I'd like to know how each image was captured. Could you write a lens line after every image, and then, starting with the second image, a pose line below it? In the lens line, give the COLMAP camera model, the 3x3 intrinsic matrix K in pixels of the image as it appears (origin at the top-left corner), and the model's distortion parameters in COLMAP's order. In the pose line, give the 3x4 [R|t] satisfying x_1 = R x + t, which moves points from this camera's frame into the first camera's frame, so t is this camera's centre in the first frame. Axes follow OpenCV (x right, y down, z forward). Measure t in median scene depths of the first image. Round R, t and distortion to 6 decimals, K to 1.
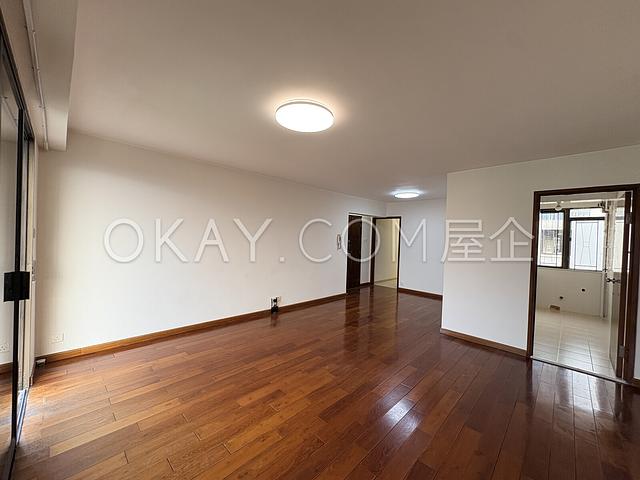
lens RADIAL K [[254.8, 0, 317.1], [0, 254.8, 235.8], [0, 0, 1]] dist [-0.001122, -0.000340]
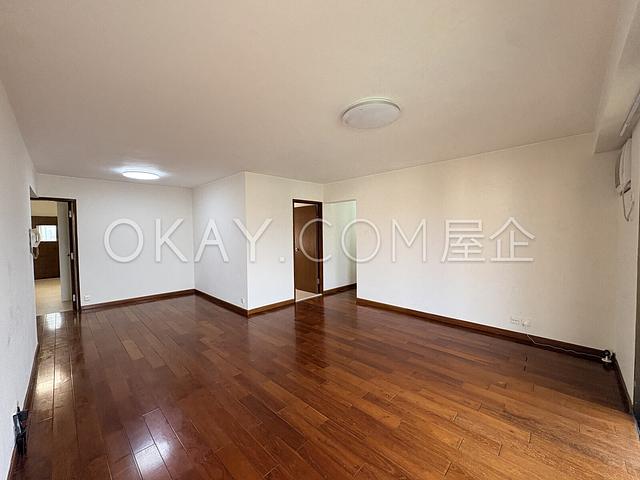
lens RADIAL K [[254.8, 0, 317.3], [0, 254.8, 237.9], [0, 0, 1]] dist [-0.001122, -0.000340]
pose [[-0.003112, -0.066971, 0.997750, -0.358096], [0.000767, 0.997754, 0.066974, -0.017984], [-0.999995, 0.000973, -0.003054, 0.398212]]
